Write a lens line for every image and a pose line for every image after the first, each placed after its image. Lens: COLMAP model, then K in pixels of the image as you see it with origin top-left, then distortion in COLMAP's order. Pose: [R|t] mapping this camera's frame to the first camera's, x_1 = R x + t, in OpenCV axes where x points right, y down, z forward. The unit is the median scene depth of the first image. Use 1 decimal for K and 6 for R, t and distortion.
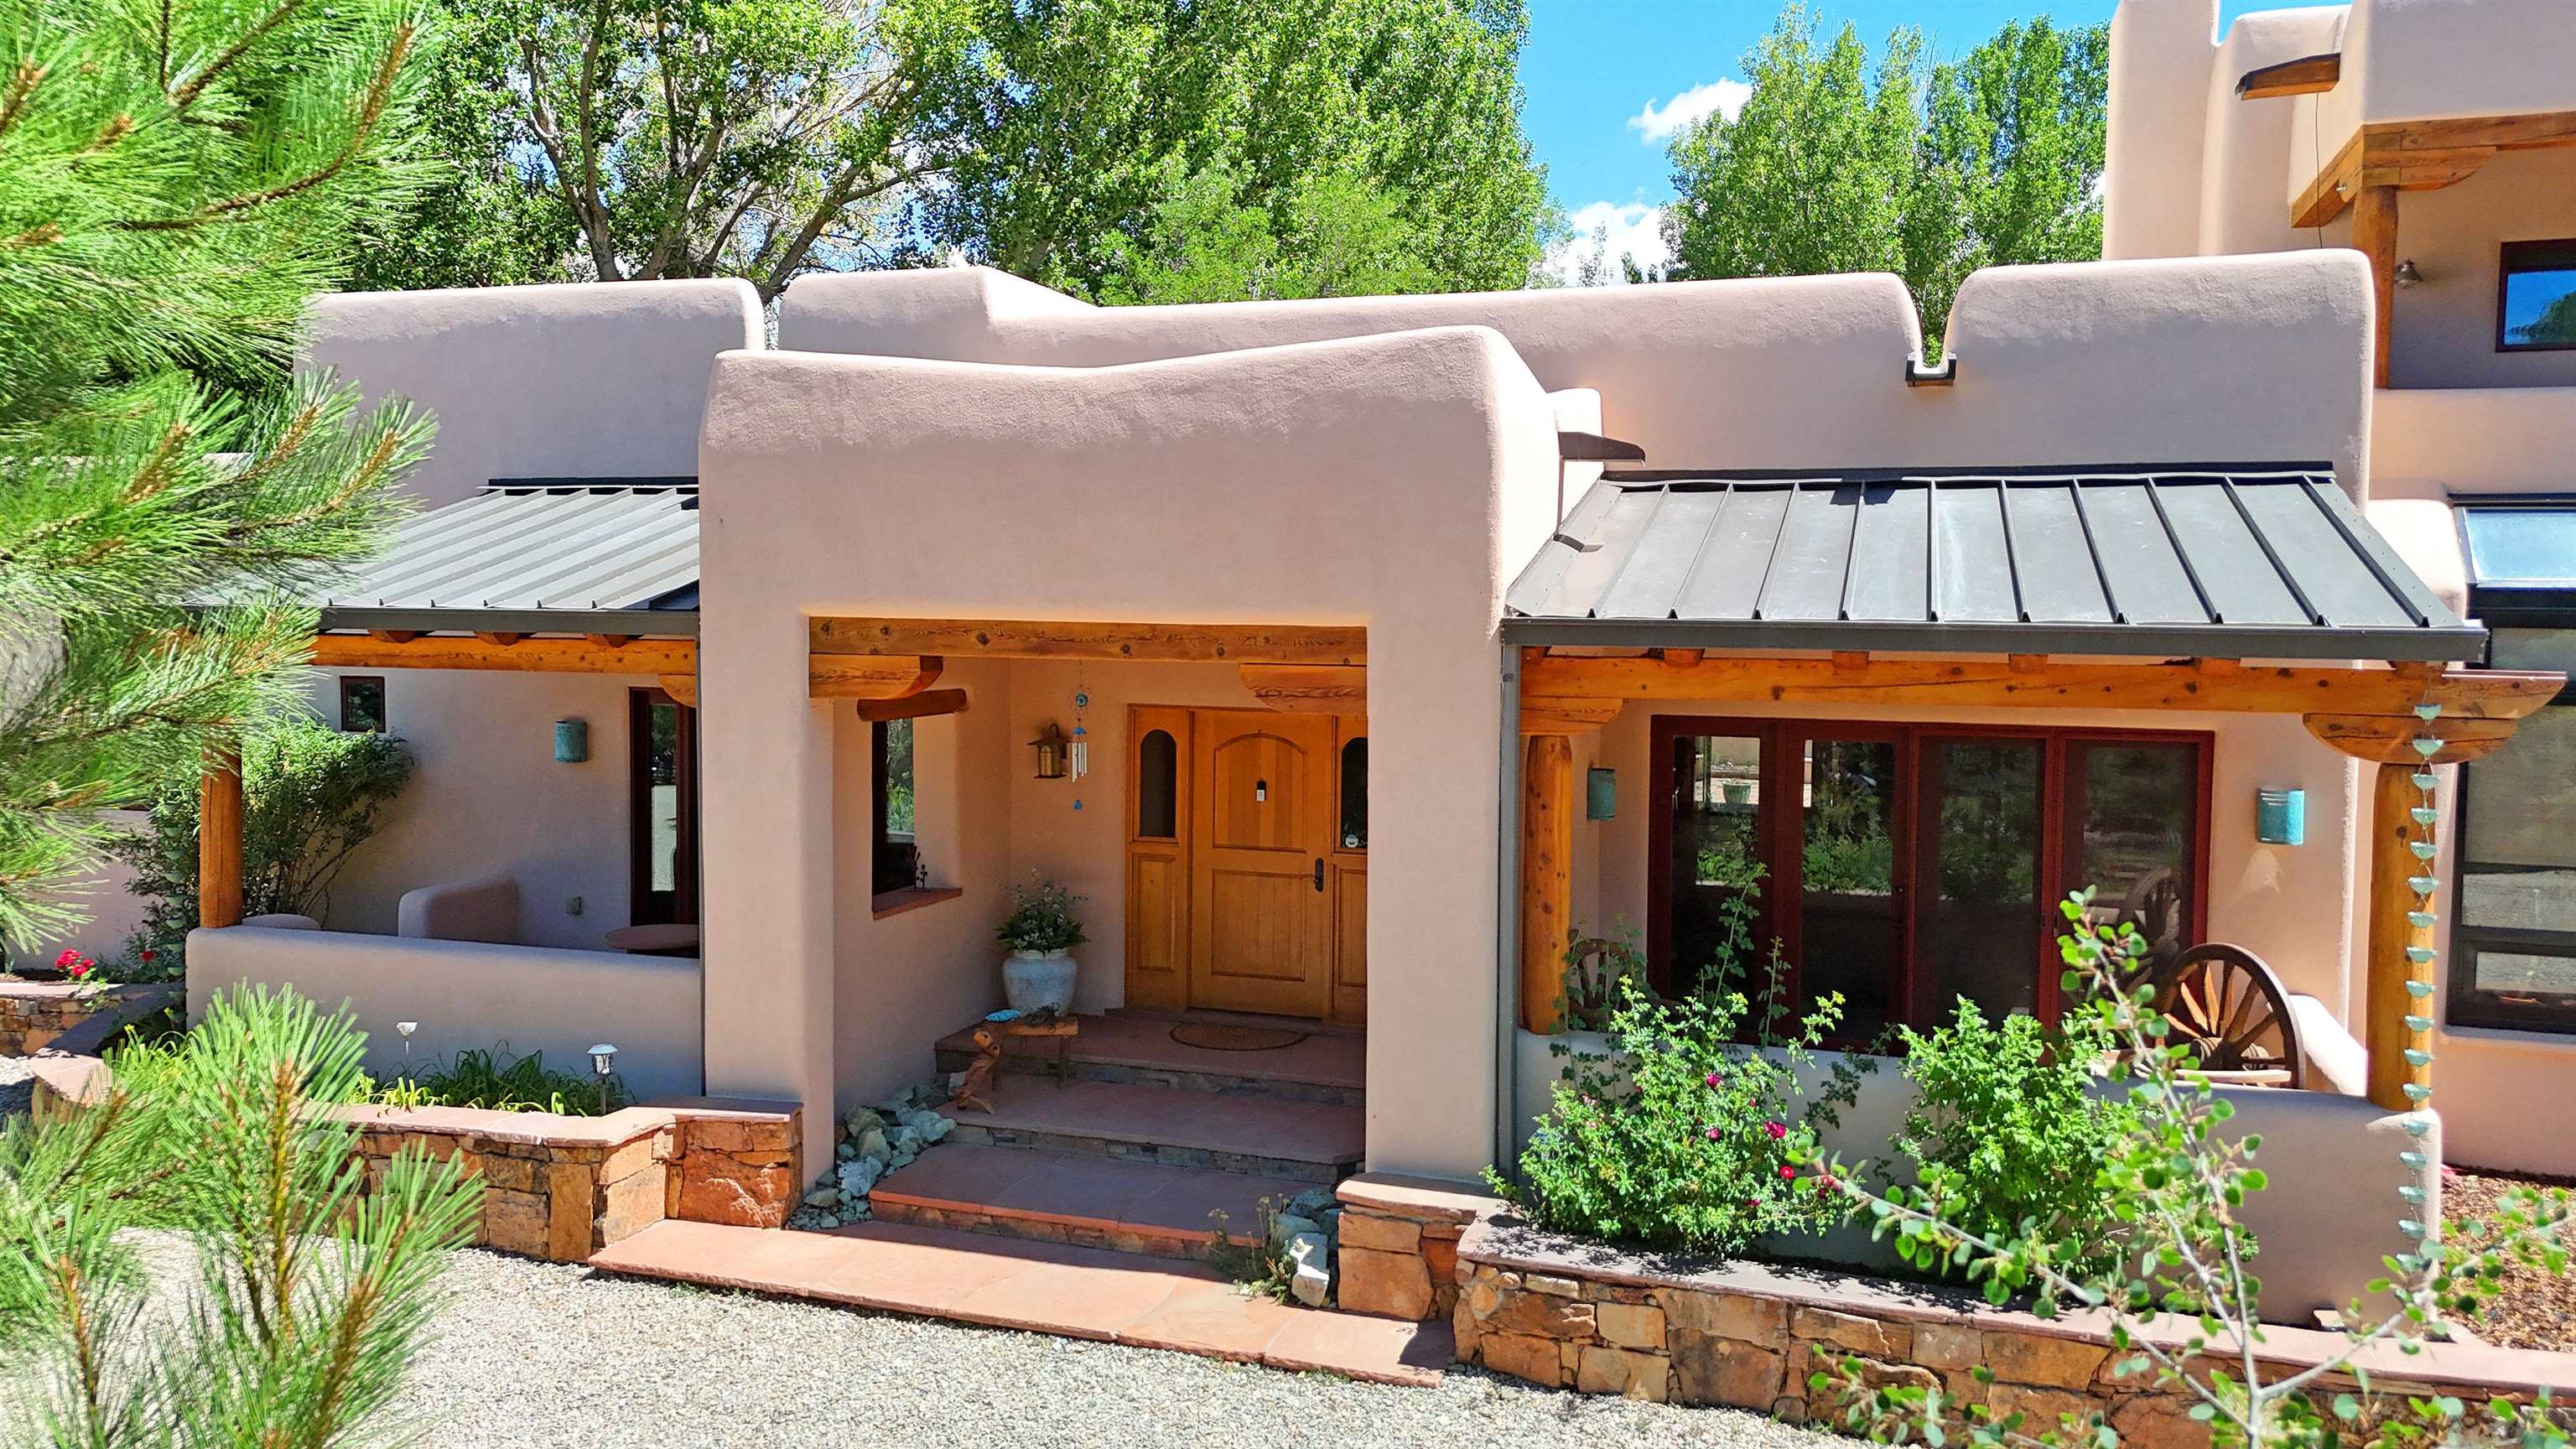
lens RADIAL K [[1965.2, 0, 1288.0], [0, 1965.2, 724.5], [0, 0, 1]] dist [-0.006080, -0.002767]
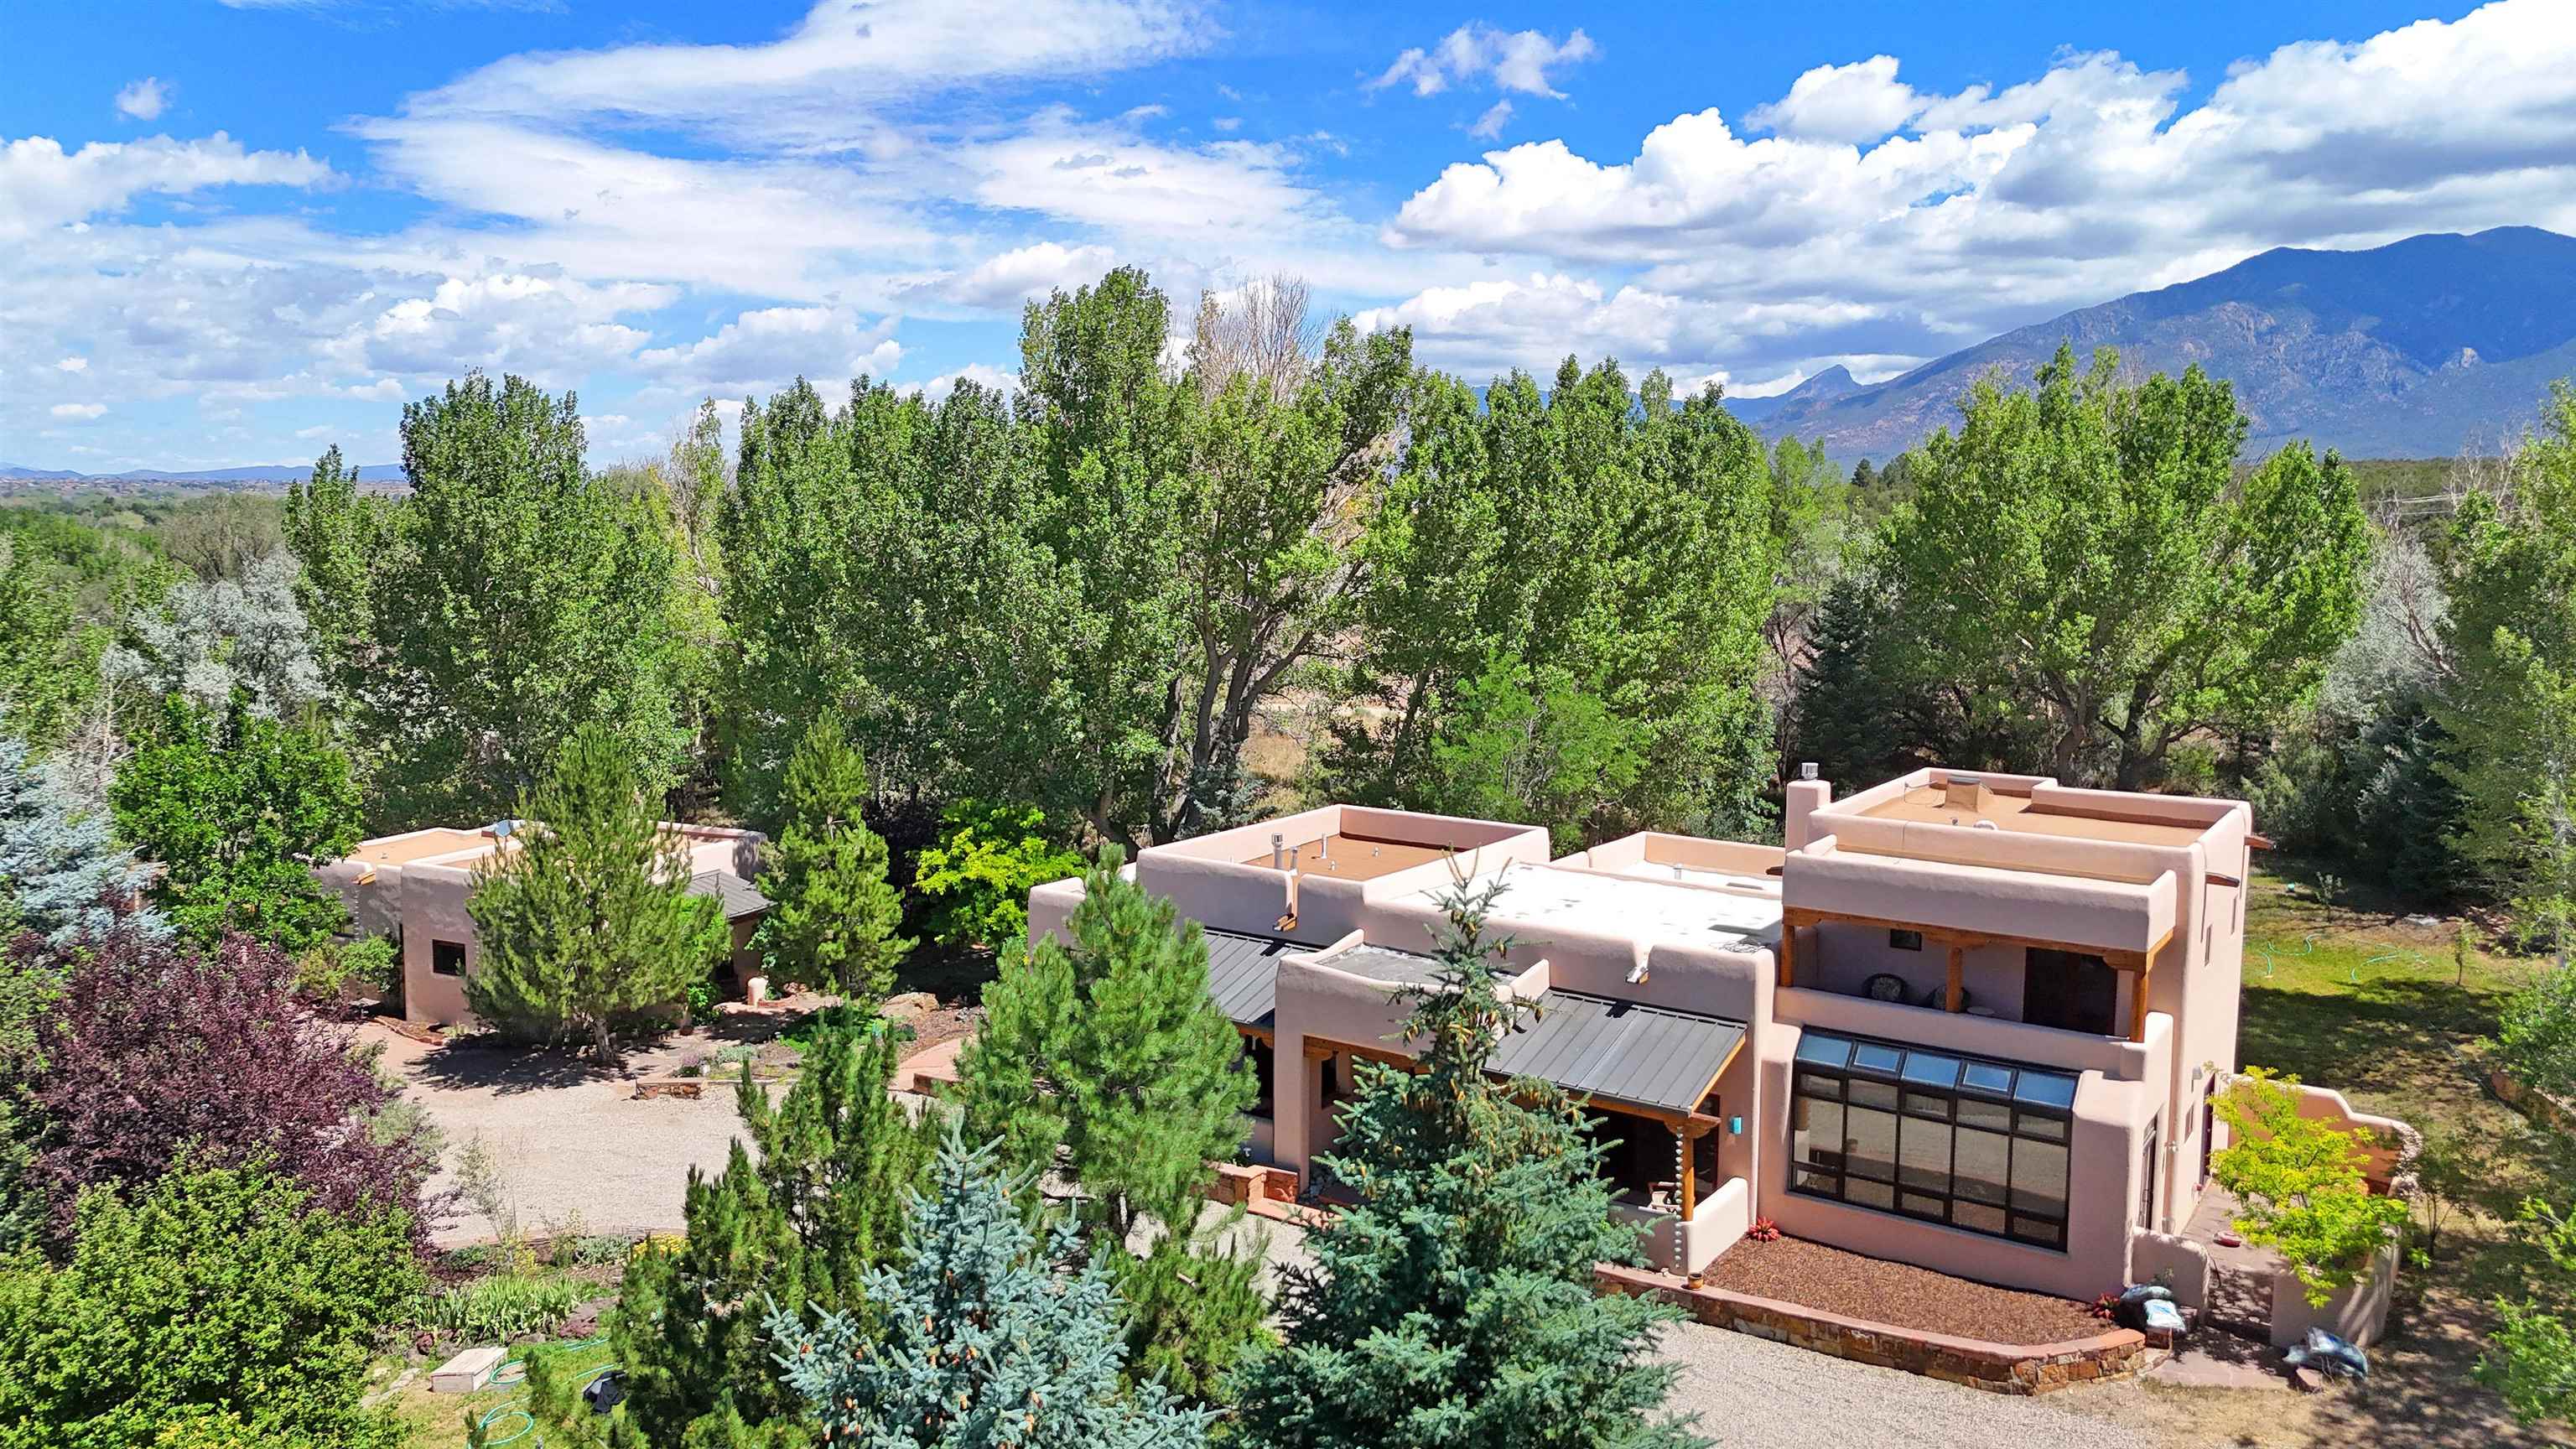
lens RADIAL K [[1903.5, 0, 1288.0], [0, 1903.5, 724.5], [0, 0, 1]] dist [0.029136, -0.001666]
pose [[0.966445, 0.026486, -0.255504, 0.612042], [-0.009315, 0.997629, 0.068183, -0.871482], [0.256704, -0.063515, 0.964401, -2.364755]]
